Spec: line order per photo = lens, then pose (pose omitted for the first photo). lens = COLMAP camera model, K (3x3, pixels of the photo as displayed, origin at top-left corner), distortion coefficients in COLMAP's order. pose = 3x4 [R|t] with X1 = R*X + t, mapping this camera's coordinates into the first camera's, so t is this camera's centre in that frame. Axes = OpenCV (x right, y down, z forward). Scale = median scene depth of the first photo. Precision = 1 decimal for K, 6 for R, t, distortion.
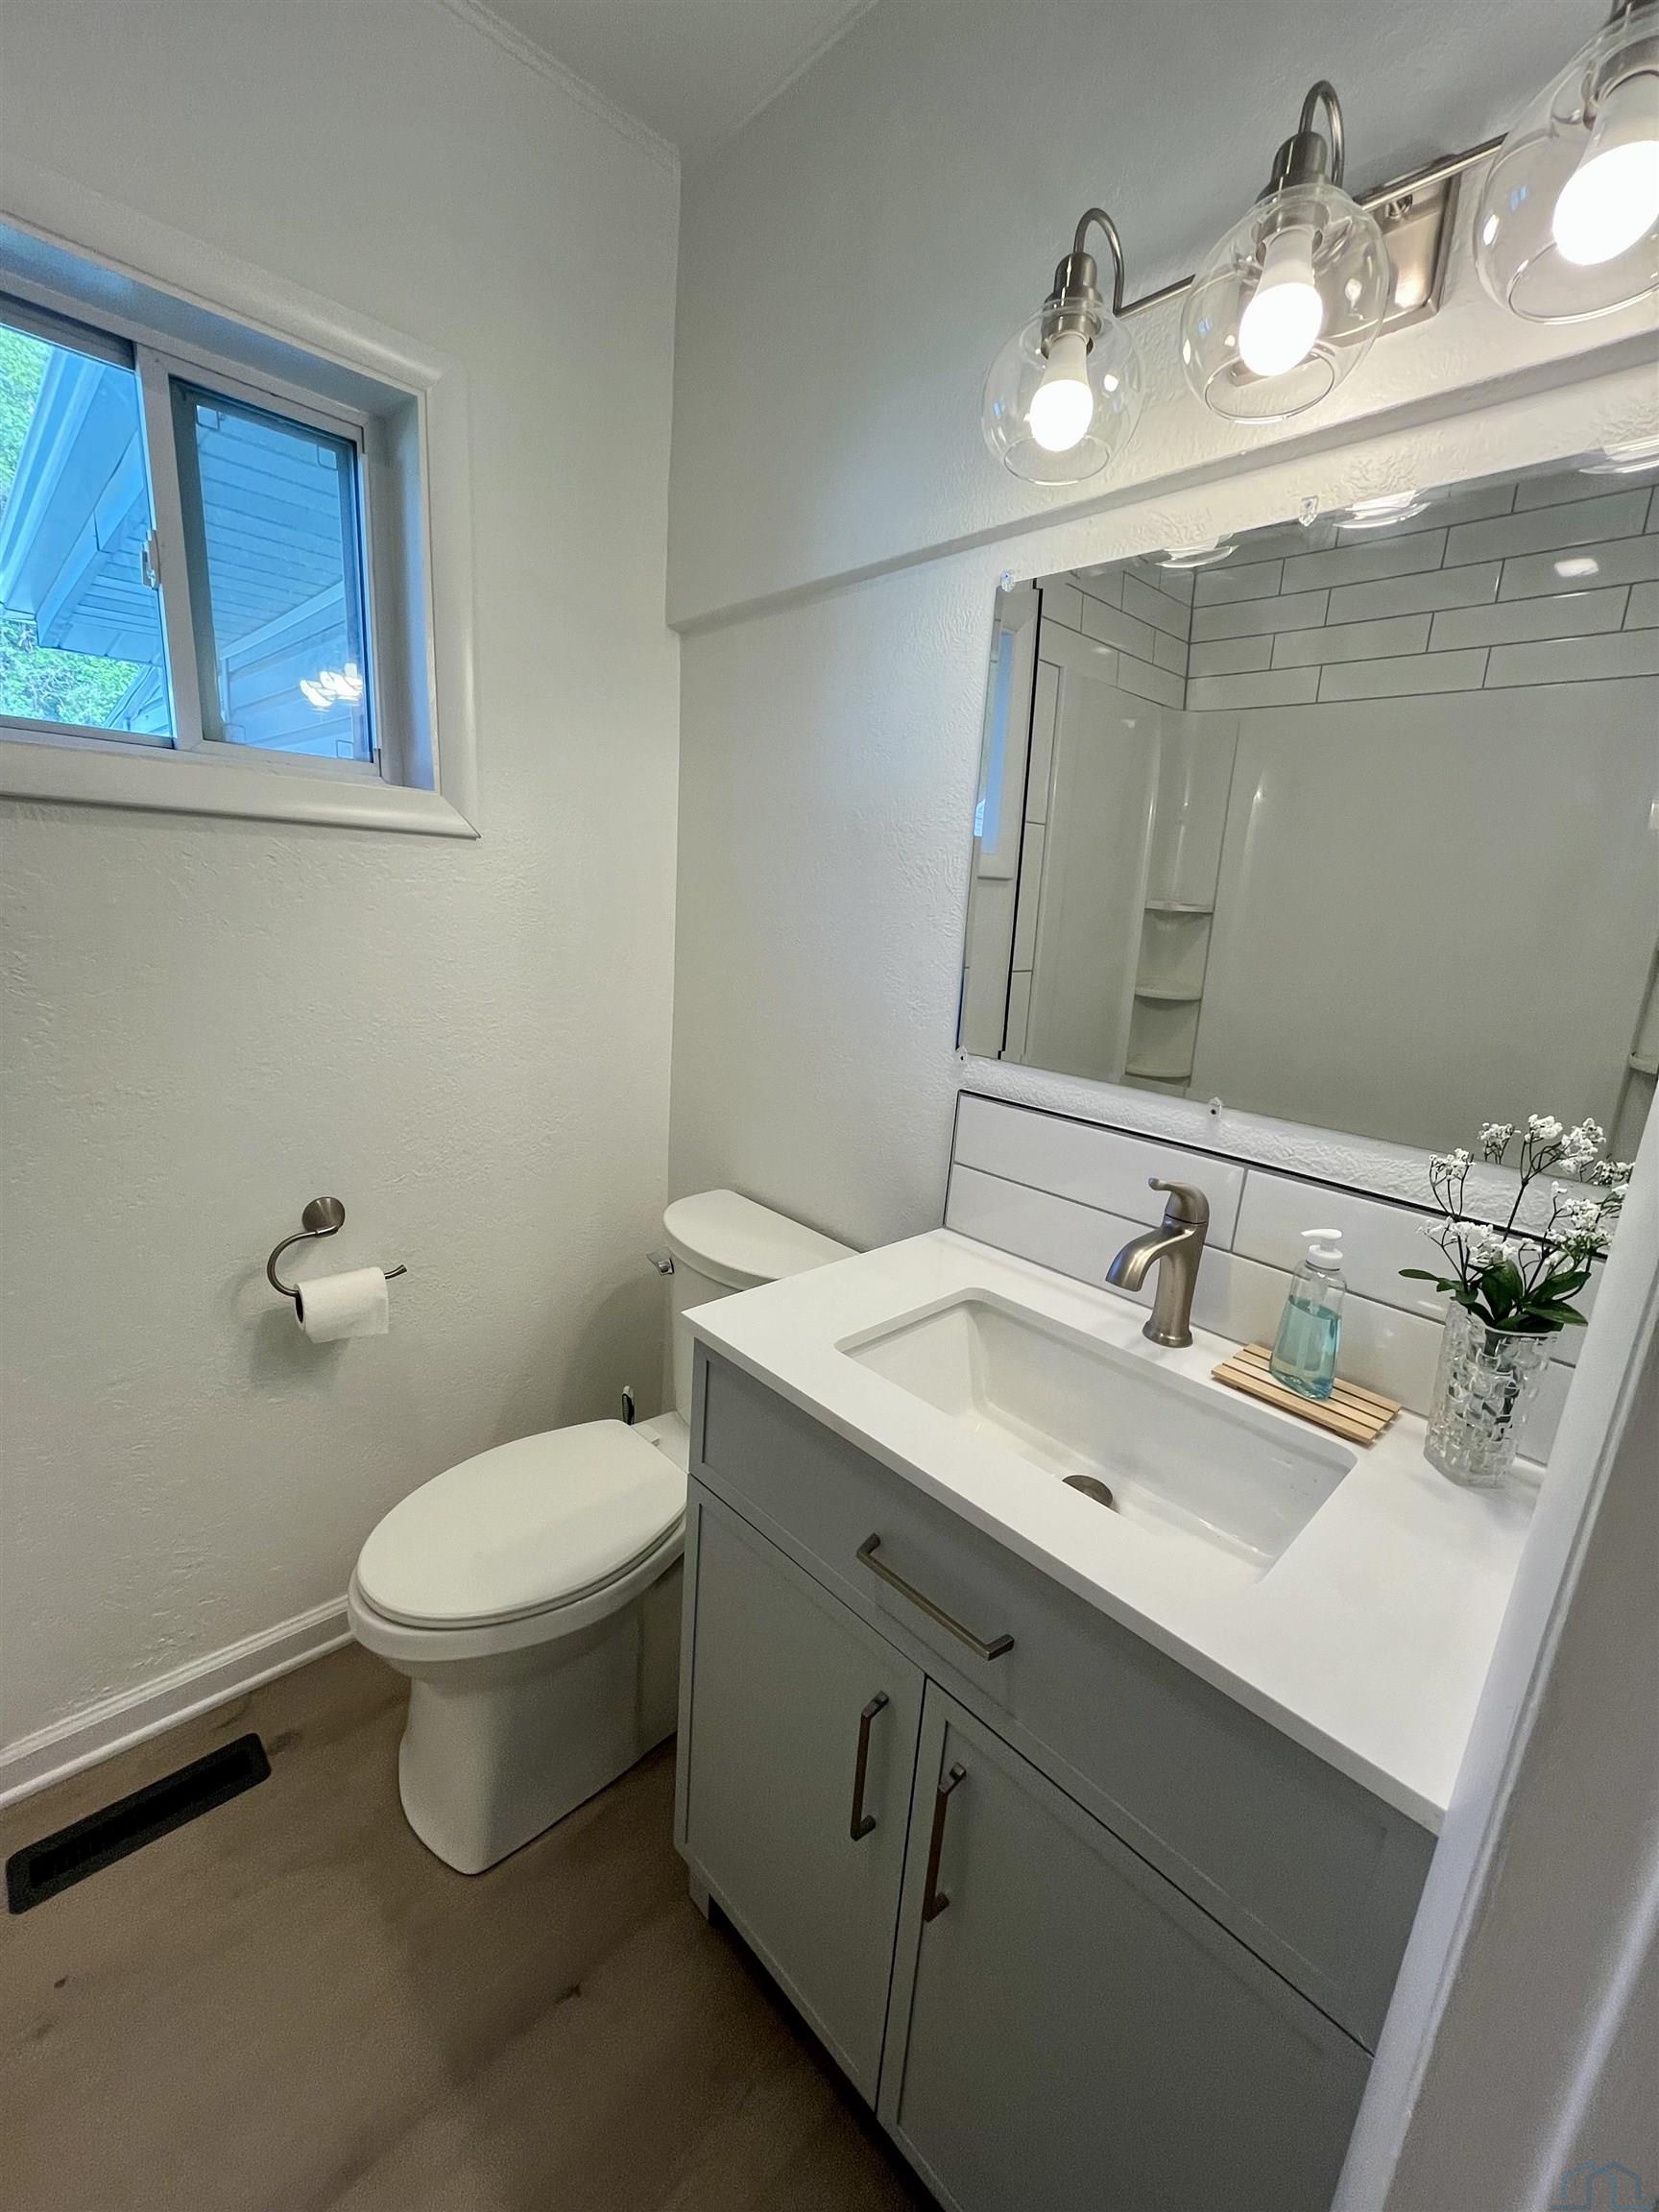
lens RADIAL K [[901.3, 0, 831.7], [0, 901.3, 1104.0], [0, 0, 1]] dist [0.002857, -0.001935]
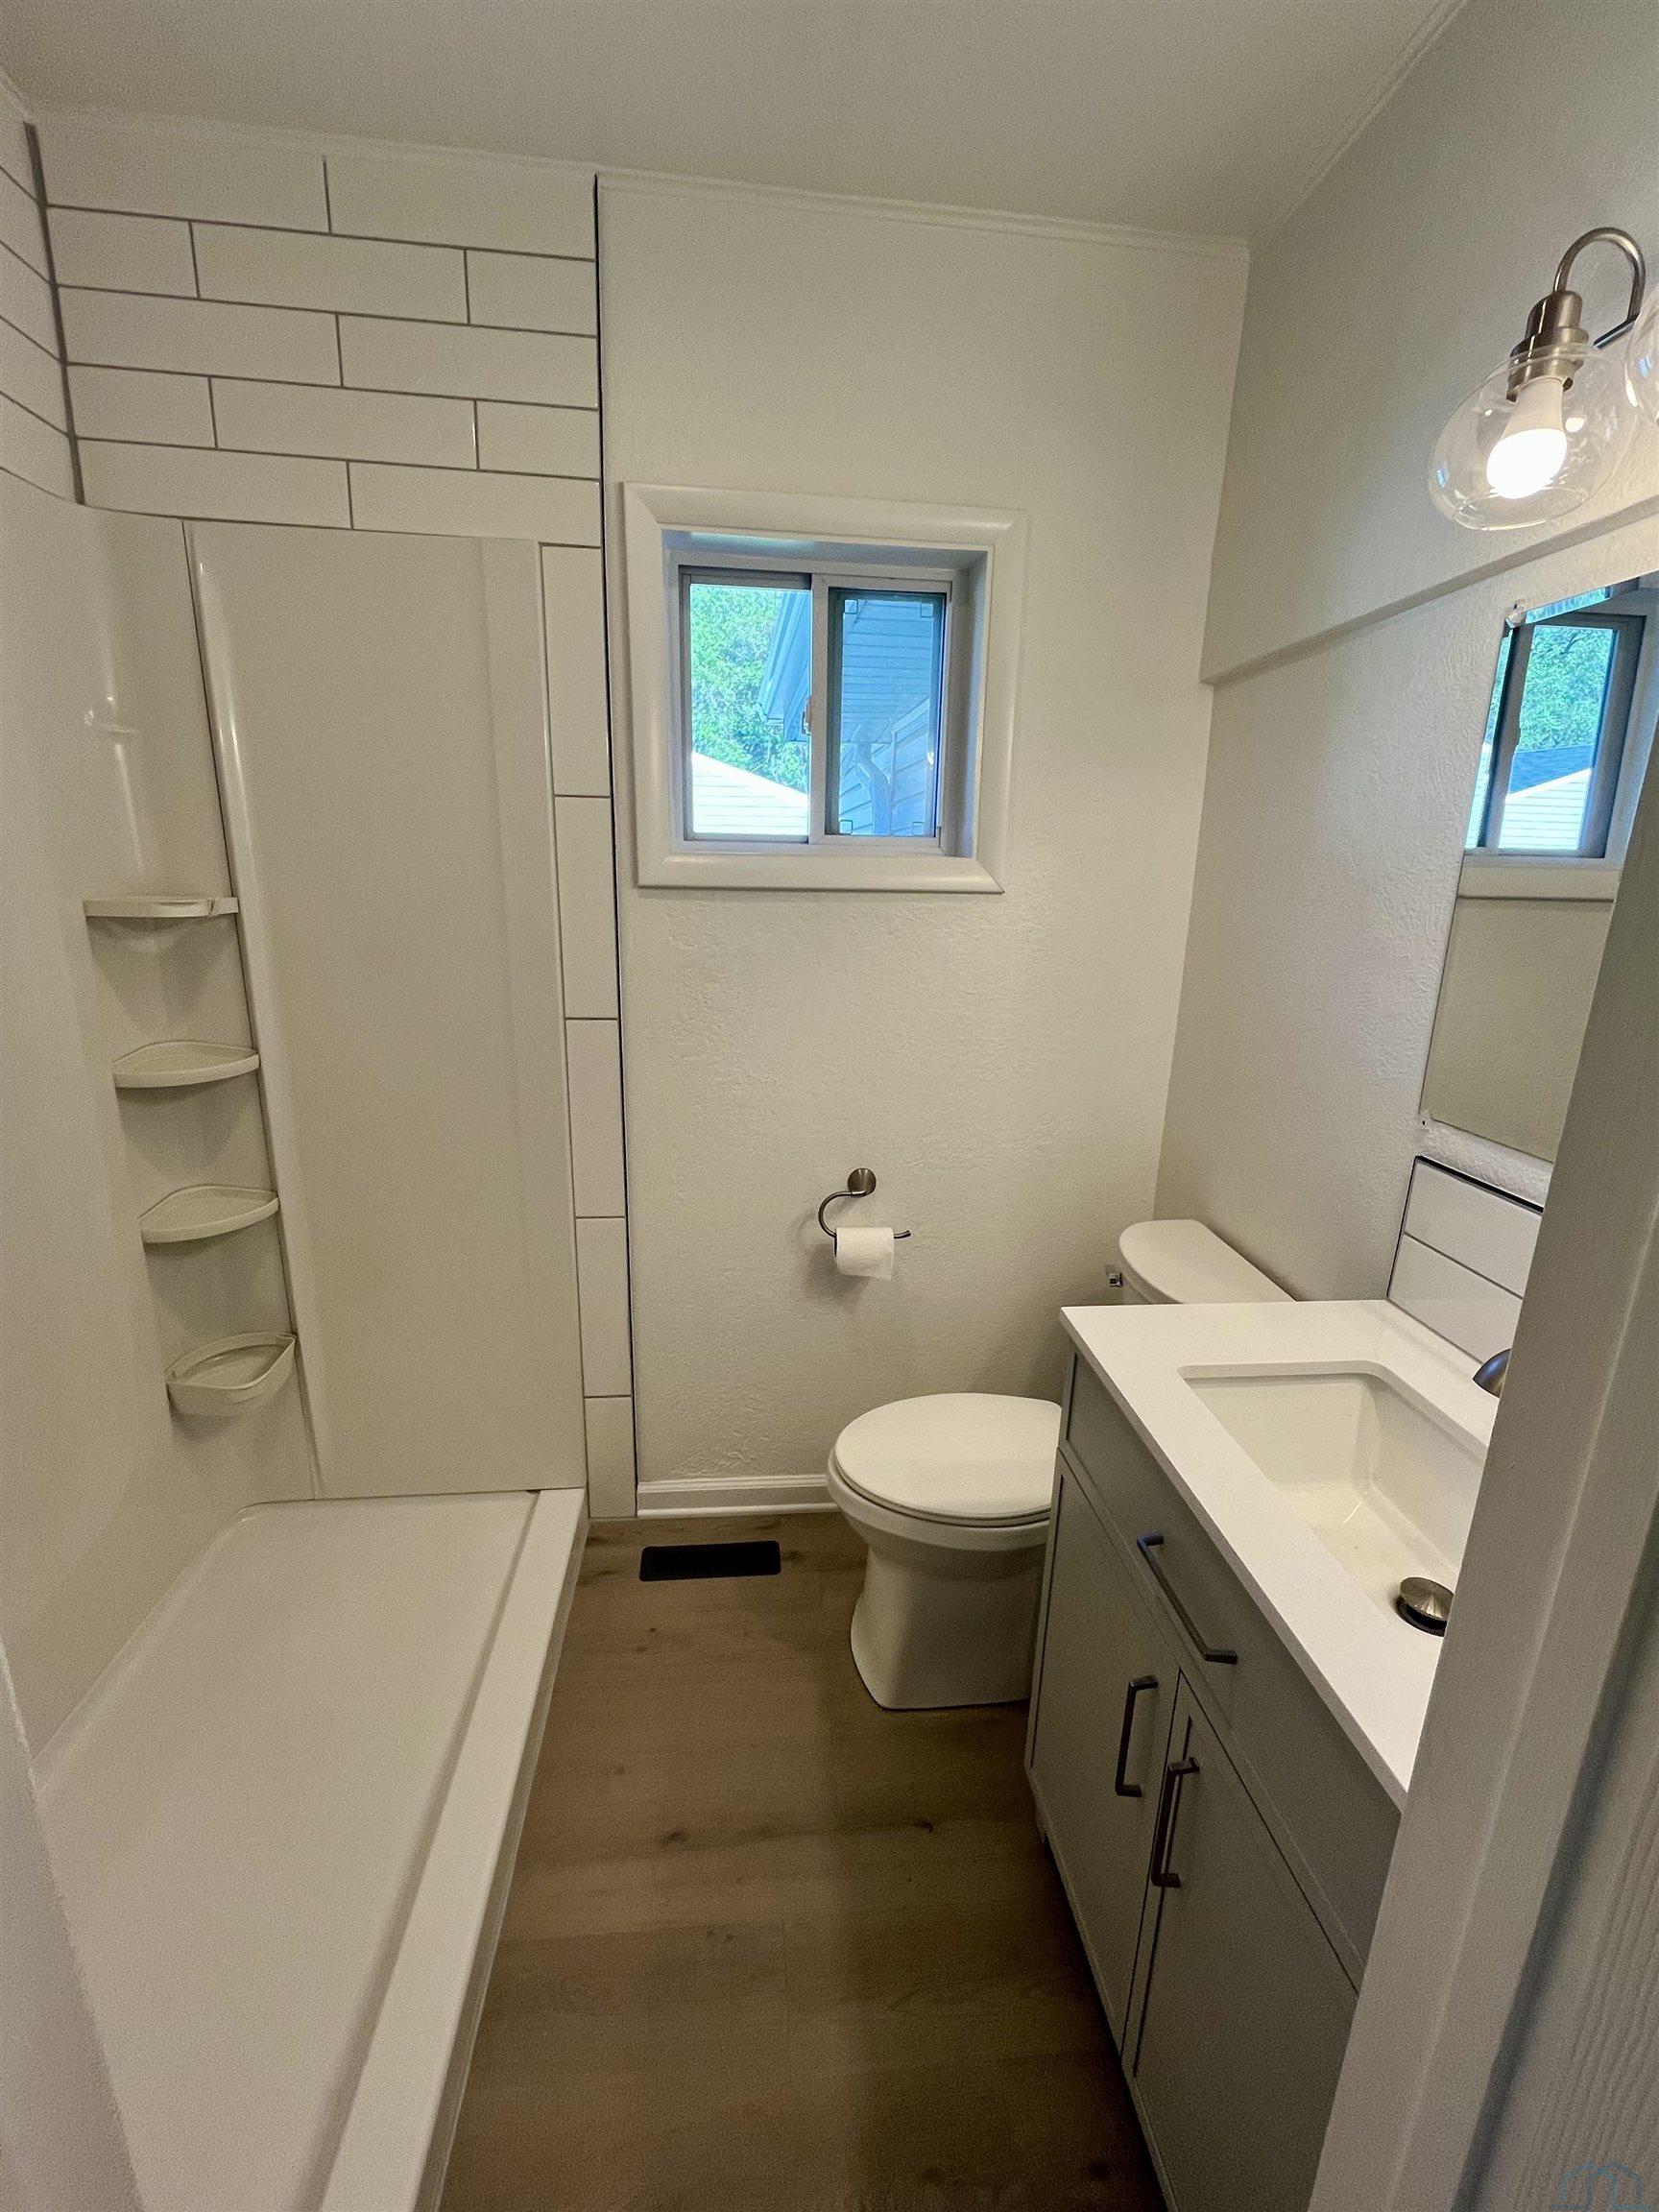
lens RADIAL K [[901.3, 0, 824.3], [0, 901.3, 1101.1], [0, 0, 1]] dist [0.002857, -0.001935]
pose [[0.789277, 0.106314, -0.604764, 0.202037], [-0.114006, 0.993145, 0.025801, -0.024677], [0.603361, 0.048582, 0.795987, -0.105091]]
